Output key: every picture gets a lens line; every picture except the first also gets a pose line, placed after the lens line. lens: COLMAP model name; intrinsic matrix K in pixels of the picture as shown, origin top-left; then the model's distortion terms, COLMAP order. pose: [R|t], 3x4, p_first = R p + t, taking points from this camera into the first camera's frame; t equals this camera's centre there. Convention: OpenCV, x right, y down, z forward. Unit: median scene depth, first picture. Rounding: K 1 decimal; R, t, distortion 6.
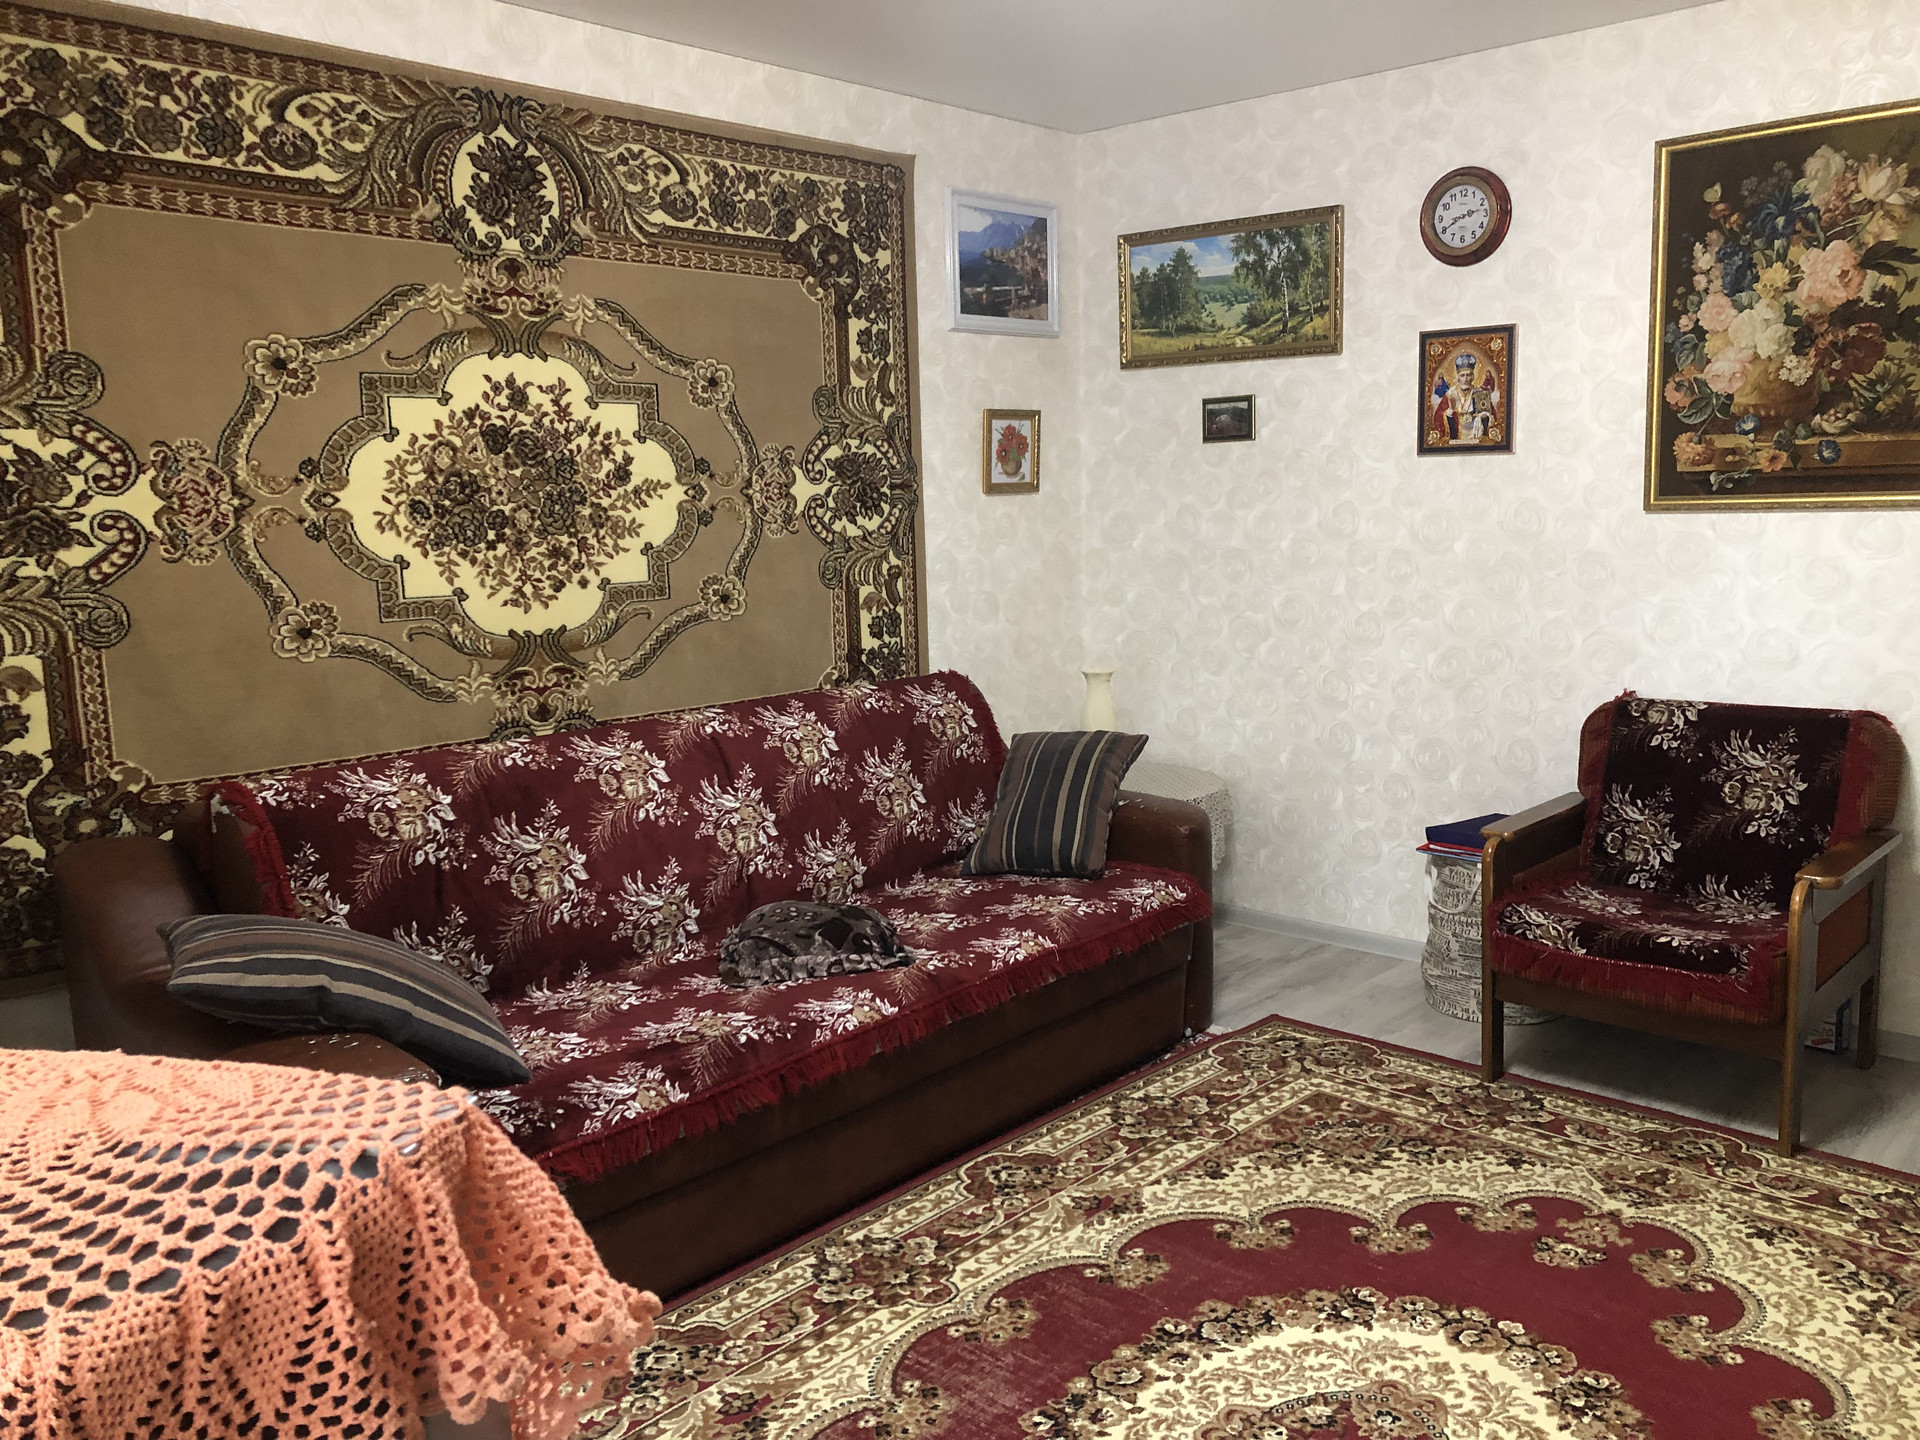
lens RADIAL K [[1576.6, 0, 984.2], [0, 1576.6, 720.3], [0, 0, 1]] dist [0.014168, 0.004203]
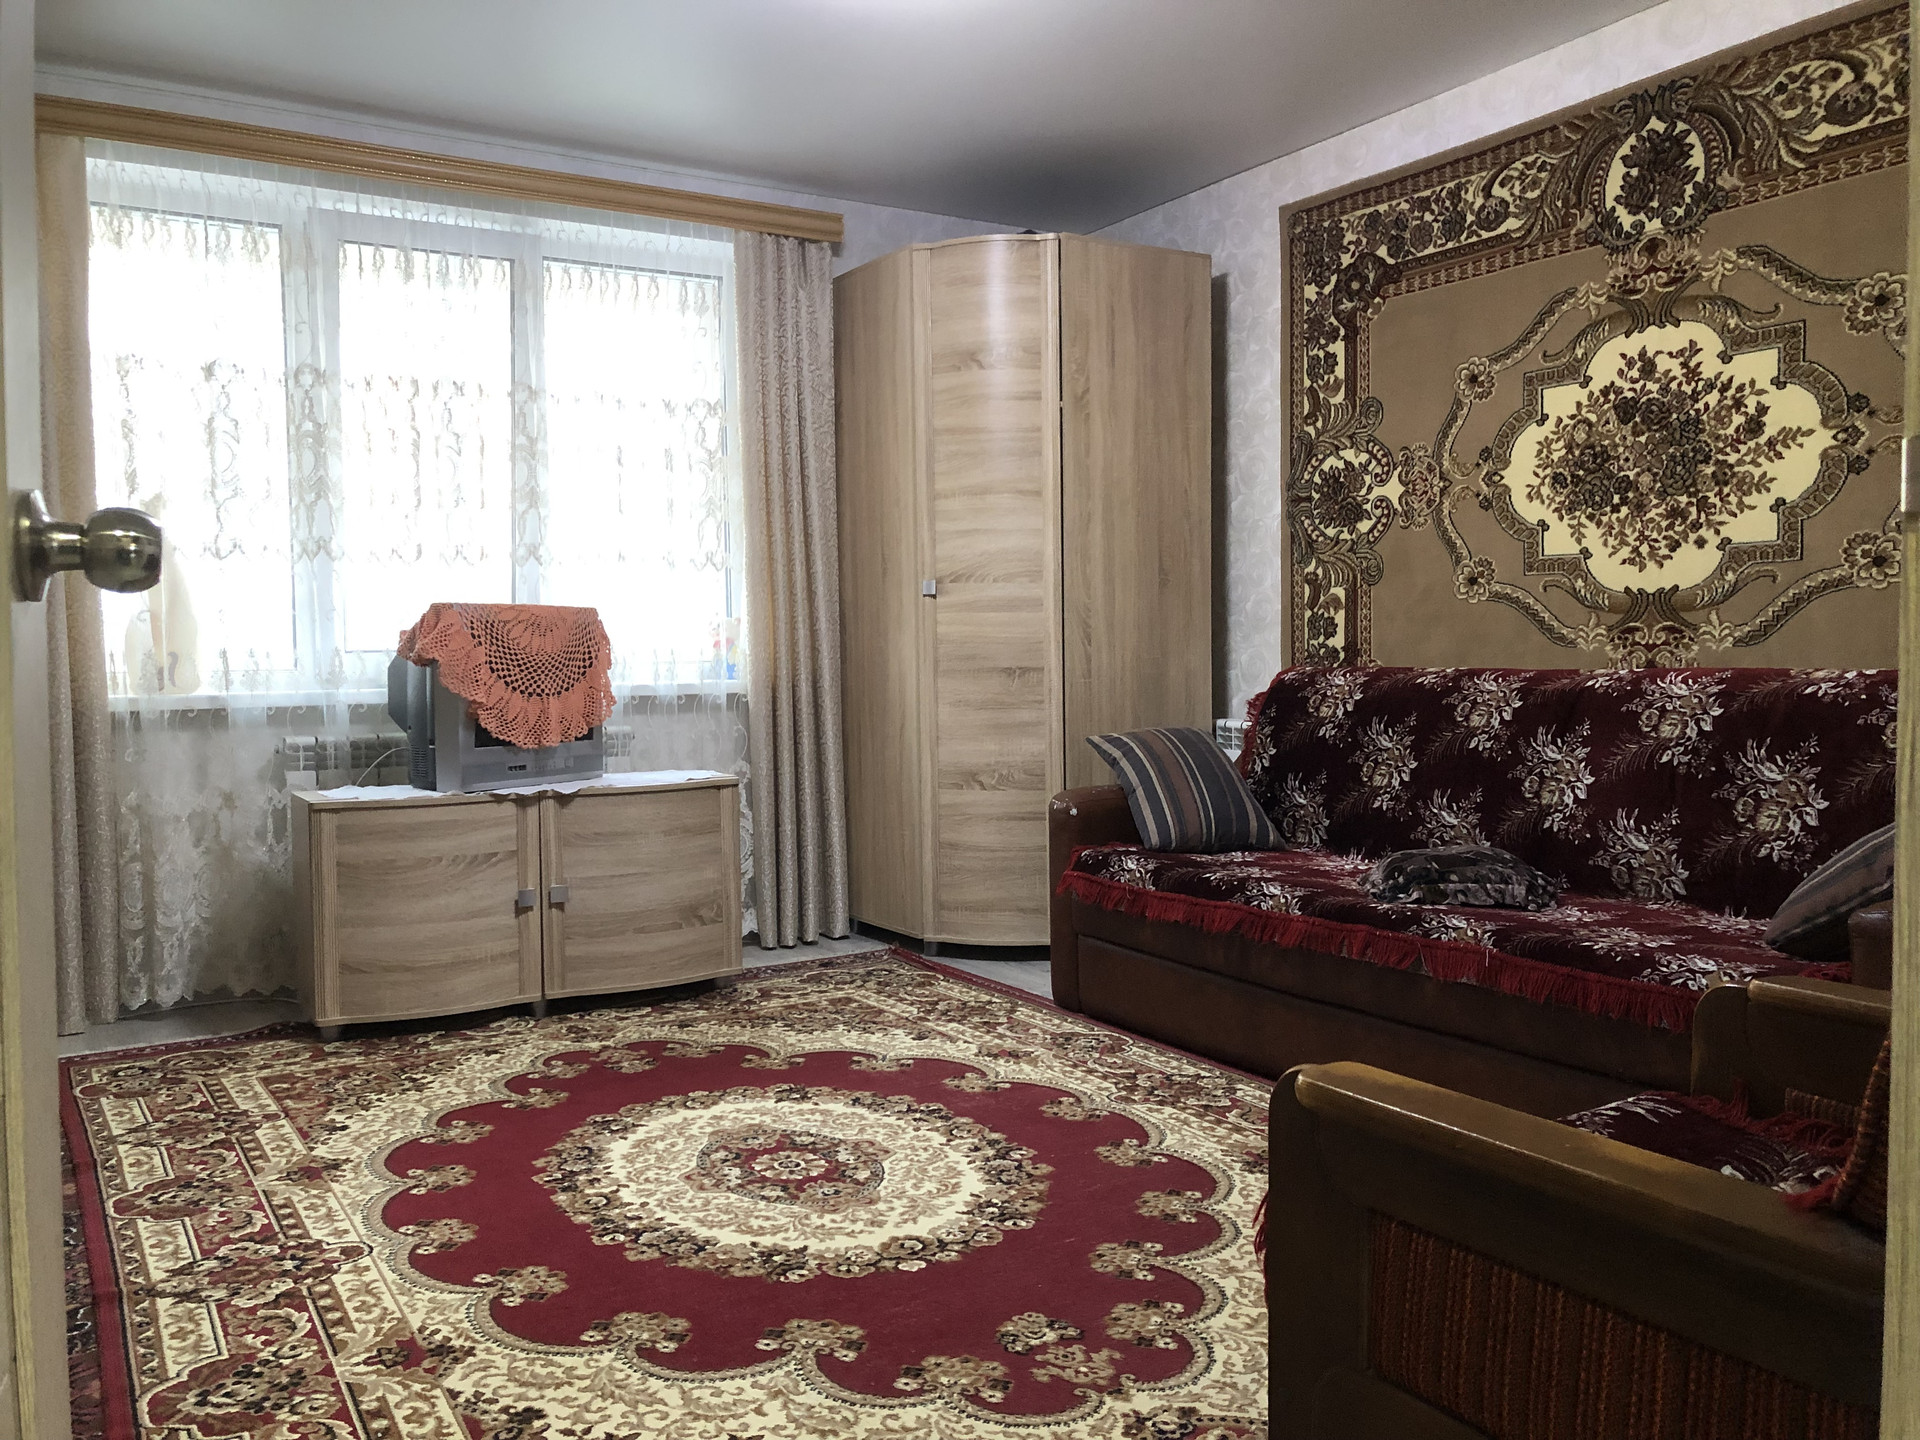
lens RADIAL K [[1576.6, 0, 984.2], [0, 1576.6, 720.3], [0, 0, 1]] dist [0.014168, 0.004203]
pose [[-0.294154, 0.067537, -0.953369, 0.874910], [-0.129936, 0.985413, 0.109898, -0.029983], [0.946884, 0.156204, -0.281088, 0.923034]]
